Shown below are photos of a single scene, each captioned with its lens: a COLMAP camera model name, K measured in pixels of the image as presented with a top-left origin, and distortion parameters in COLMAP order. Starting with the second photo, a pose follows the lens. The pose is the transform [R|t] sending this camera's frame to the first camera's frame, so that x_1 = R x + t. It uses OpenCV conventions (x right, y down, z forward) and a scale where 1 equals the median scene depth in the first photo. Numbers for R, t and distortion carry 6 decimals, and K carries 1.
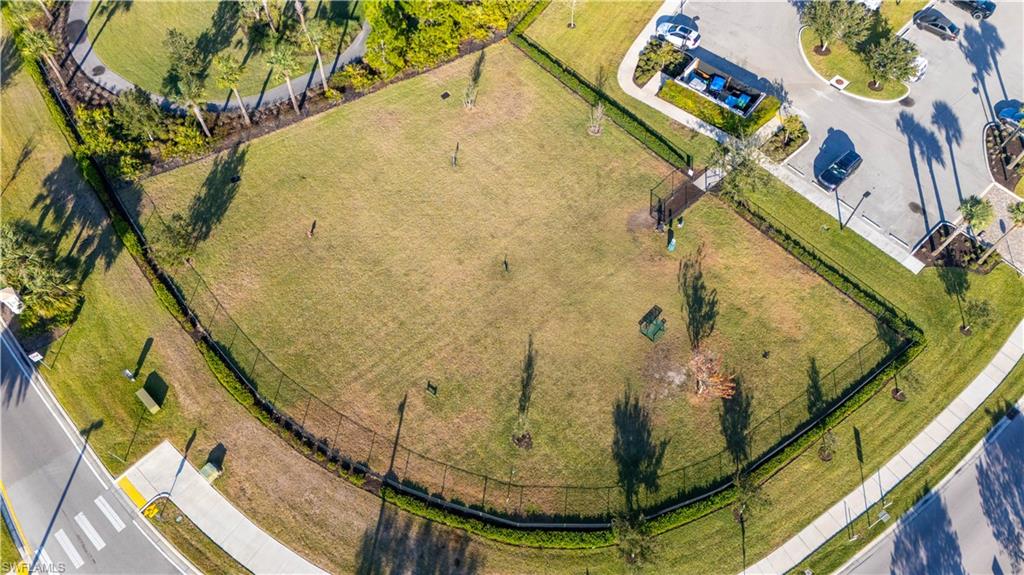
lens RADIAL K [[764.8, 0, 518.2], [0, 764.8, 288.0], [0, 0, 1]] dist [0.079018, -0.081793]
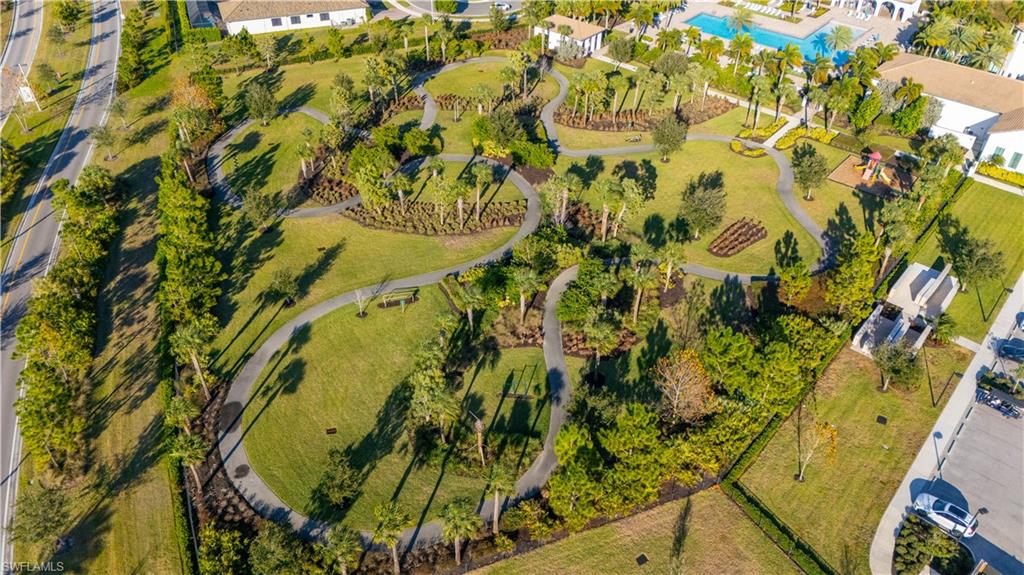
lens RADIAL K [[764.8, 0, 518.2], [0, 764.8, 288.0], [0, 0, 1]] dist [0.079018, -0.081793]
pose [[0.985123, 0.102162, -0.138184, -0.135536], [-0.142997, 0.933284, -0.329442, -0.226420], [0.095309, 0.344301, 0.934009, 0.151714]]
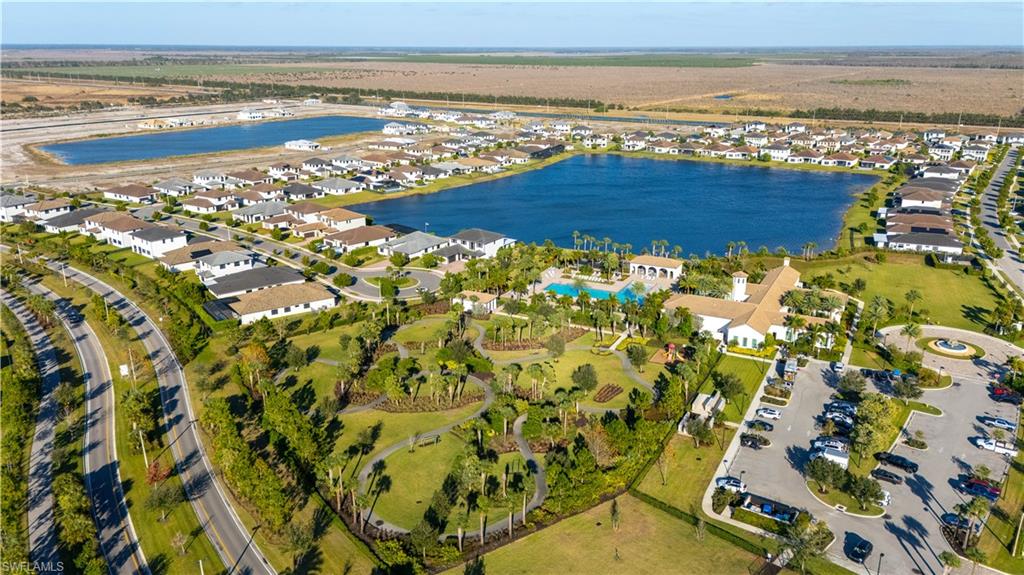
lens RADIAL K [[764.8, 0, 518.2], [0, 764.8, 288.0], [0, 0, 1]] dist [0.079018, -0.081793]
pose [[0.998029, -0.036950, 0.050718, -0.314562], [0.061081, 0.757239, -0.650275, 0.391798], [-0.014378, 0.652092, 0.758004, -0.499390]]
